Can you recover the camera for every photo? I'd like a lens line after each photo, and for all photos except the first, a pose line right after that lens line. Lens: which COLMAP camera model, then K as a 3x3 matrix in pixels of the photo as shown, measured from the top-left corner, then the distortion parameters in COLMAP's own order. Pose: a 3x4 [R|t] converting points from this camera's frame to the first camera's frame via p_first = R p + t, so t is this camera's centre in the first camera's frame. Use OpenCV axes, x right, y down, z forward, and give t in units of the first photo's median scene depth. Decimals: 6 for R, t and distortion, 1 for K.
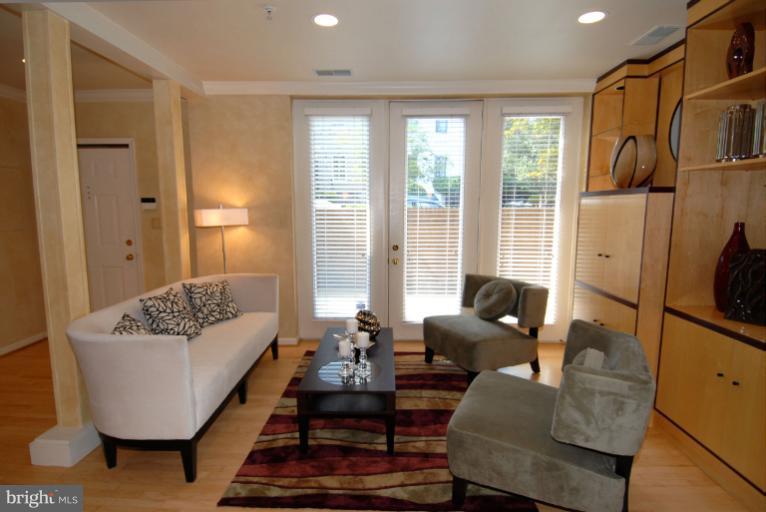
lens RADIAL K [[417.4, 0, 378.5], [0, 417.4, 263.2], [0, 0, 1]] dist [0.029235, -0.036507]
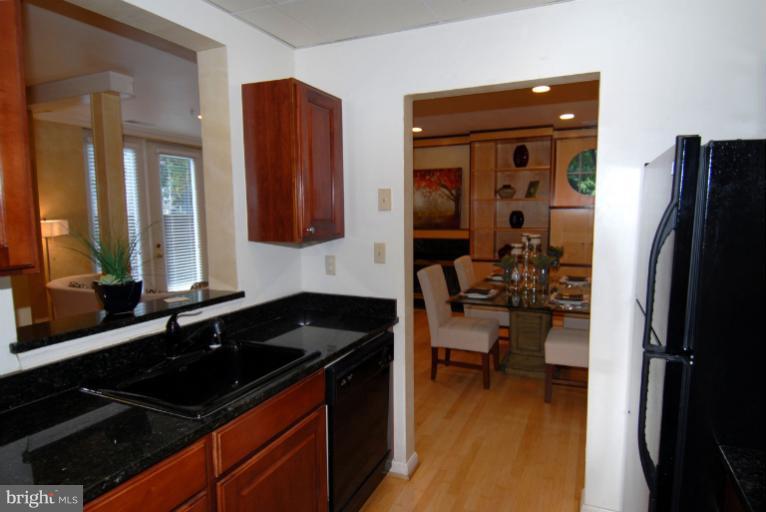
lens RADIAL K [[434.0, 0, 406.8], [0, 434.0, 265.4], [0, 0, 1]] dist [0.038487, -0.000489]
pose [[0.351229, -0.117797, 0.928850, -1.216296], [0.125475, 0.989027, 0.077983, 0.018132], [-0.927844, 0.089158, 0.362155, -0.329079]]
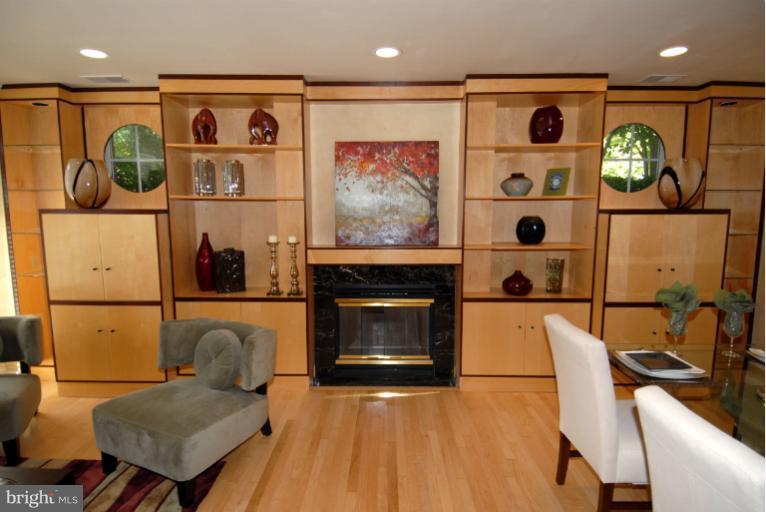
lens RADIAL K [[398.5, 0, 381.8], [0, 398.5, 263.5], [0, 0, 1]] dist [0.015139, -0.015976]
pose [[-0.027214, -0.129072, 0.991262, -0.428725], [0.125437, 0.983350, 0.131486, -0.064796], [-0.991728, 0.127919, -0.010571, 0.241054]]
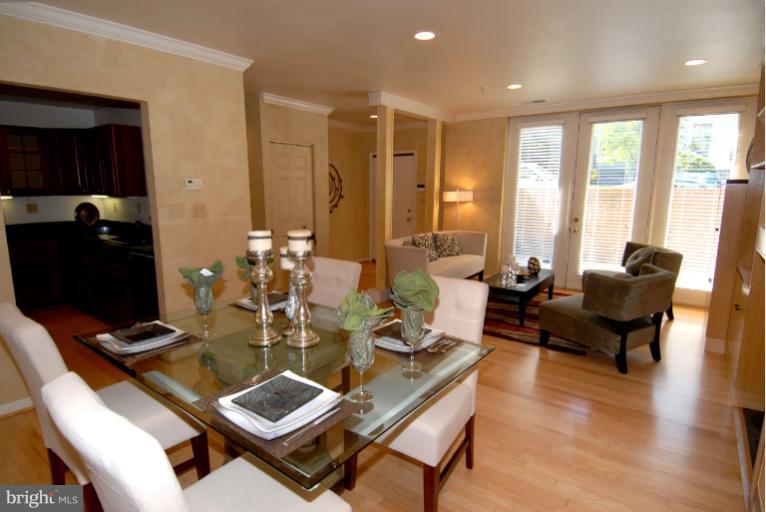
lens RADIAL K [[398.5, 0, 376.3], [0, 398.5, 261.6], [0, 0, 1]] dist [0.015139, -0.015976]
pose [[0.814708, 0.106077, -0.570086, 0.319851], [-0.077068, 0.994212, 0.074857, 0.058812], [0.574727, -0.017051, 0.818168, -0.534765]]
